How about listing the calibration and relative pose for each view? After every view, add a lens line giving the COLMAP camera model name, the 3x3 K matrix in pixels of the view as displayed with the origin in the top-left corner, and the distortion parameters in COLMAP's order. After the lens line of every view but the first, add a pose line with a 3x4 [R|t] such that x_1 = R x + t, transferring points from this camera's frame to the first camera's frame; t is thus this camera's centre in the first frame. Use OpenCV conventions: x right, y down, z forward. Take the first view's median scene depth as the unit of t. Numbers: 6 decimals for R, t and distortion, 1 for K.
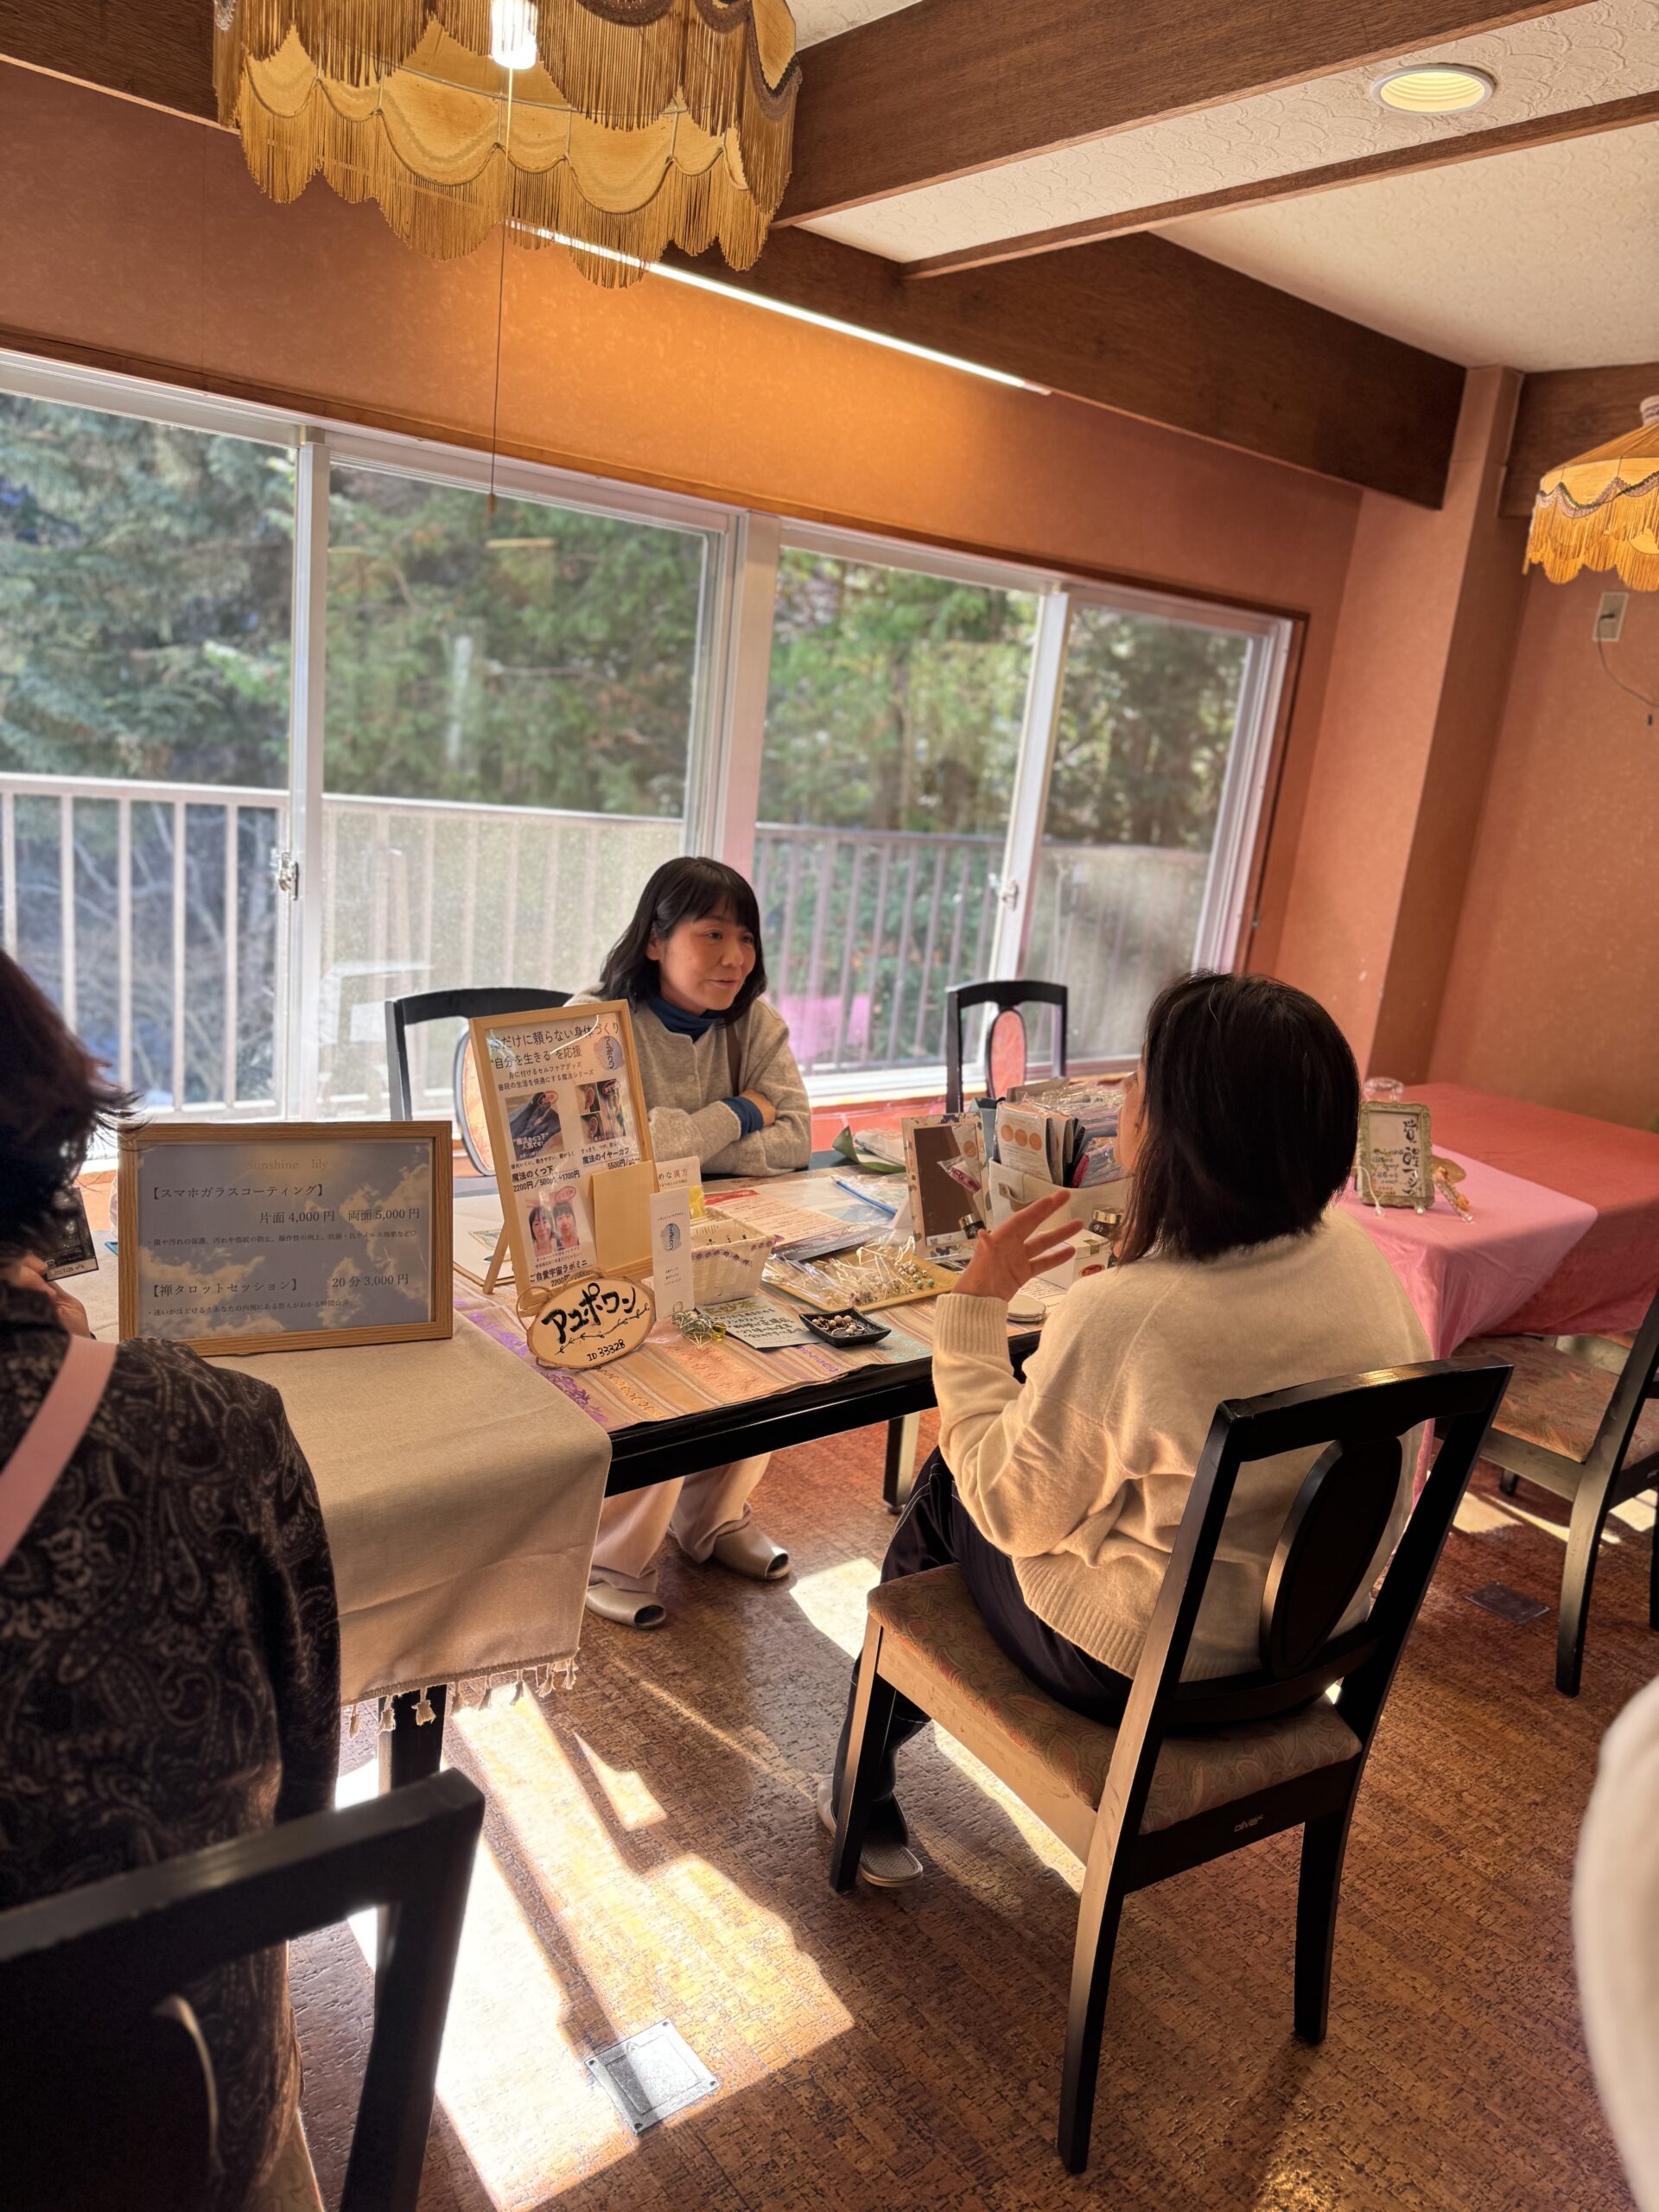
lens RADIAL K [[1591.6, 0, 794.2], [0, 1591.6, 1096.9], [0, 0, 1]] dist [0.039685, -0.042812]
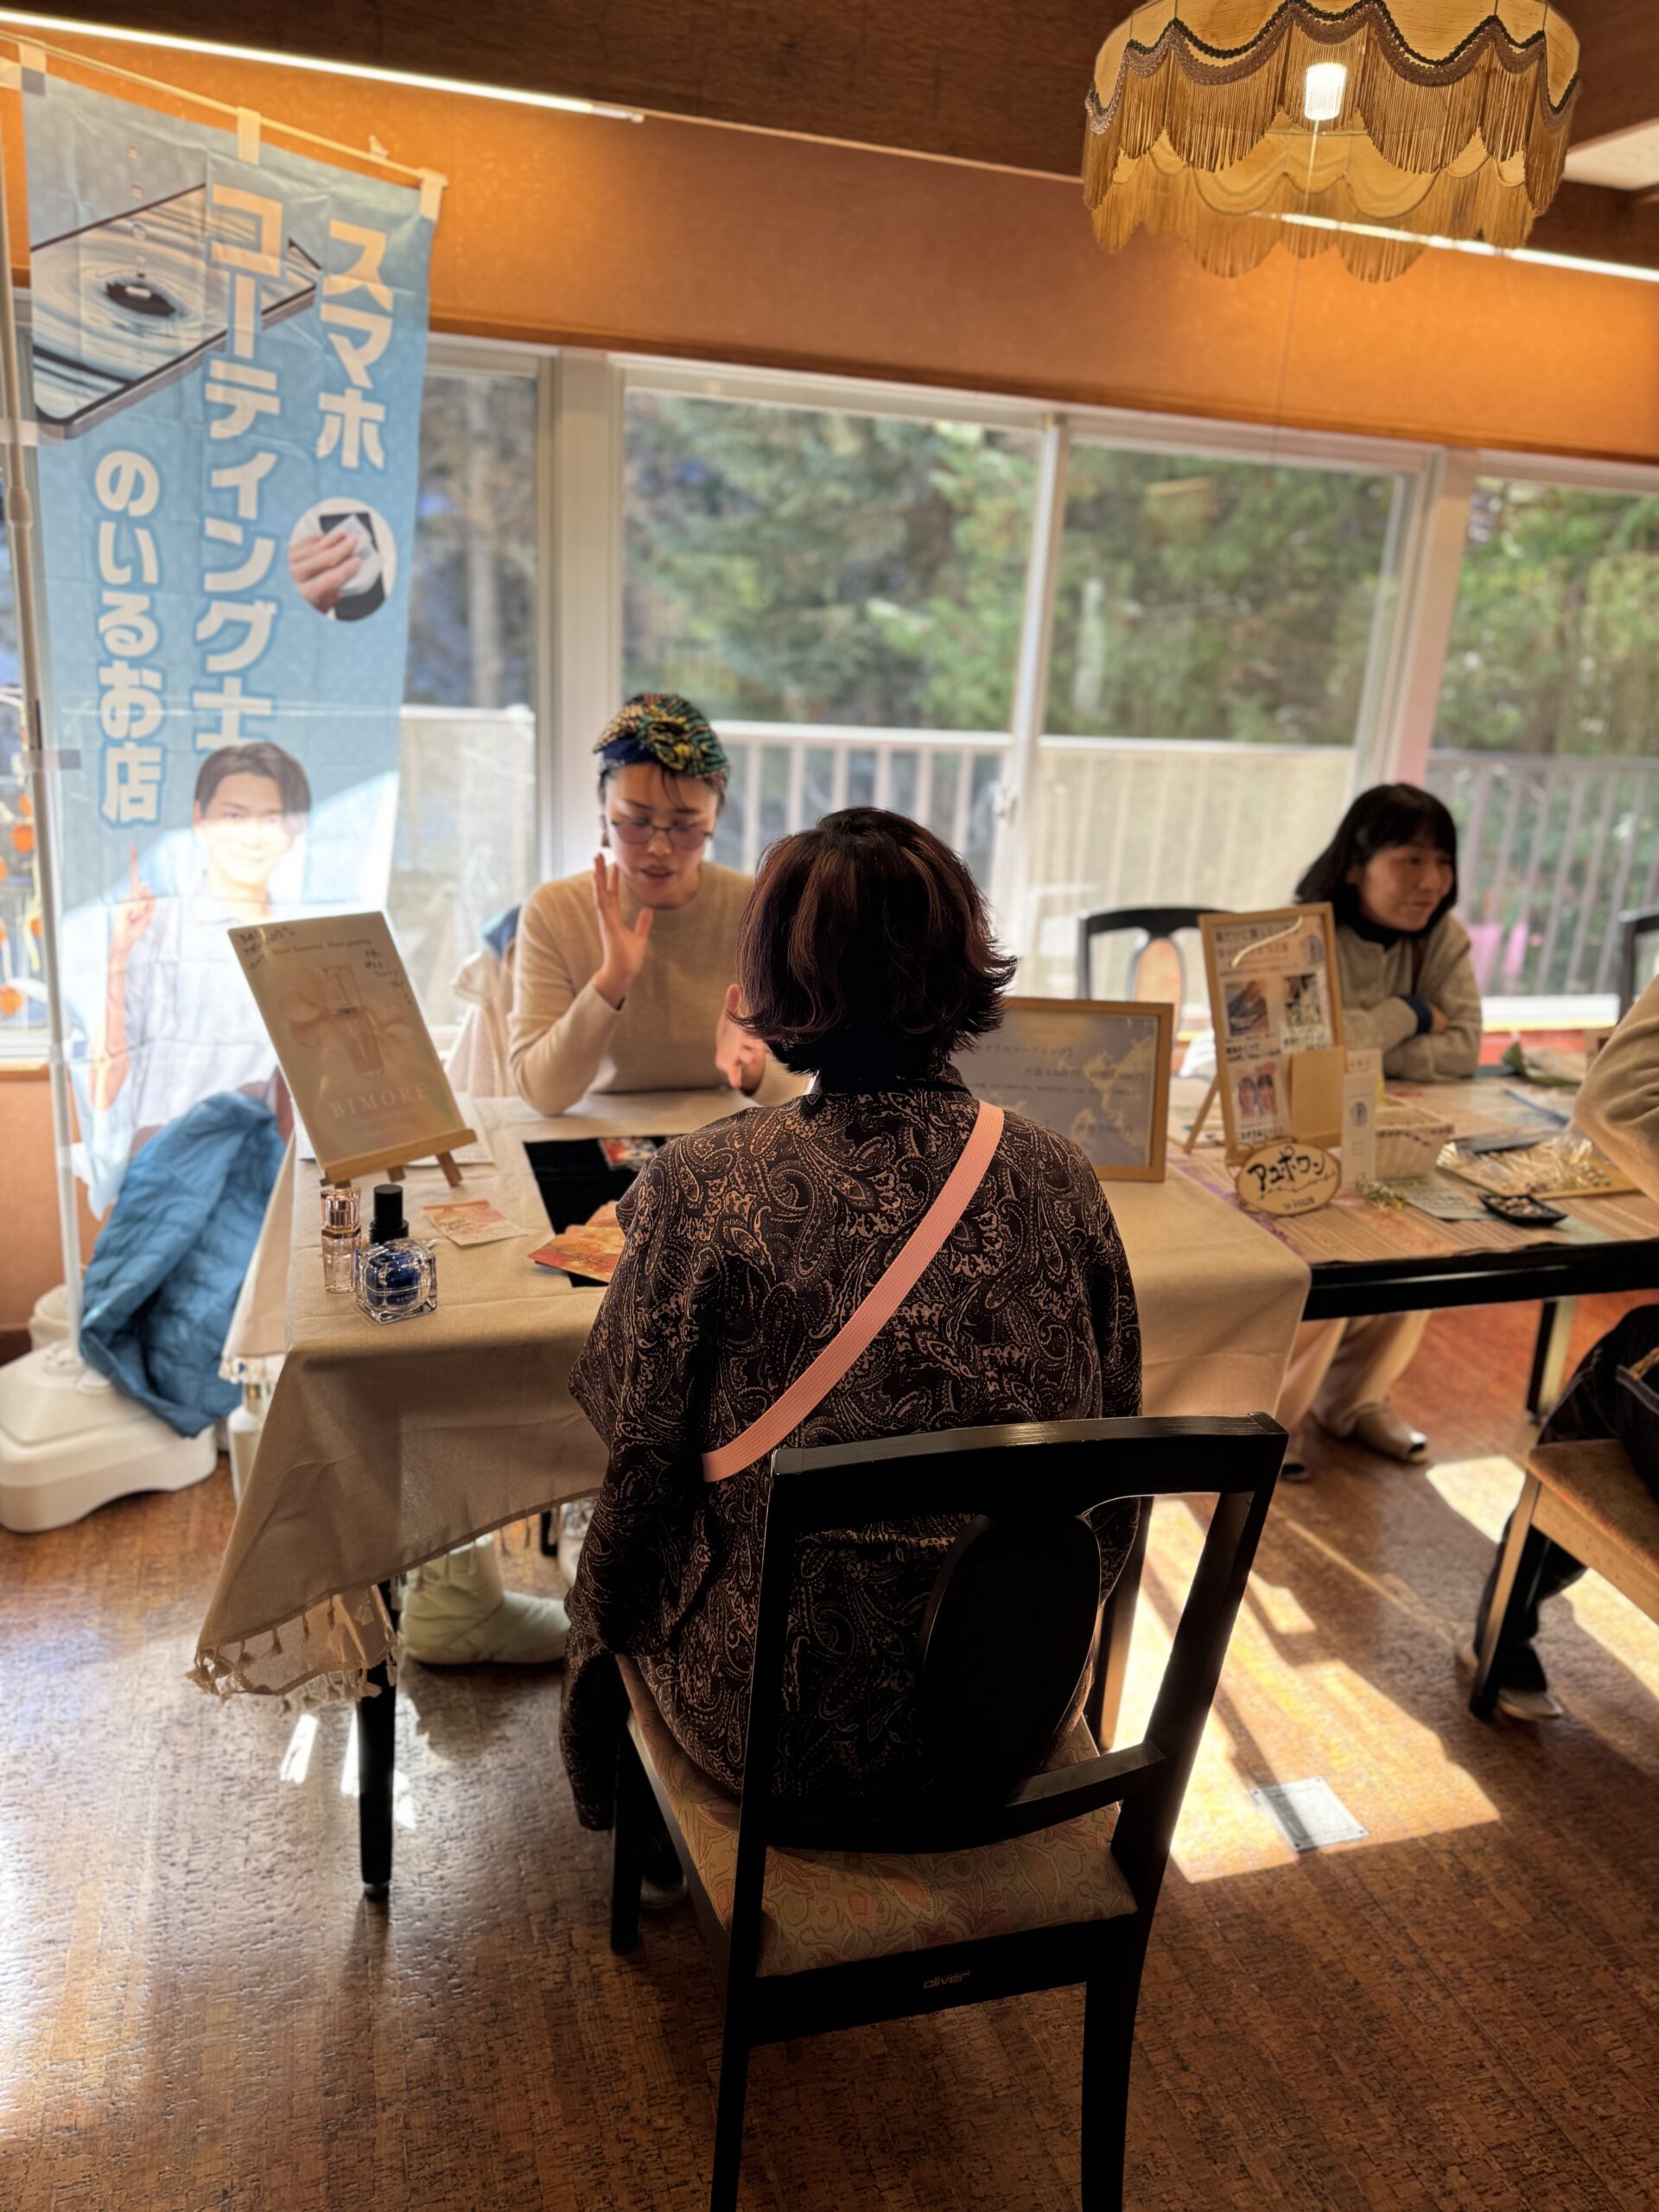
lens RADIAL K [[1591.6, 0, 794.2], [0, 1591.6, 1096.9], [0, 0, 1]] dist [0.039685, -0.042812]
pose [[0.934399, 0.060249, -0.351096, -0.051451], [-0.047956, 0.997897, 0.043614, 0.042665], [0.352985, -0.023915, 0.935323, -0.200033]]
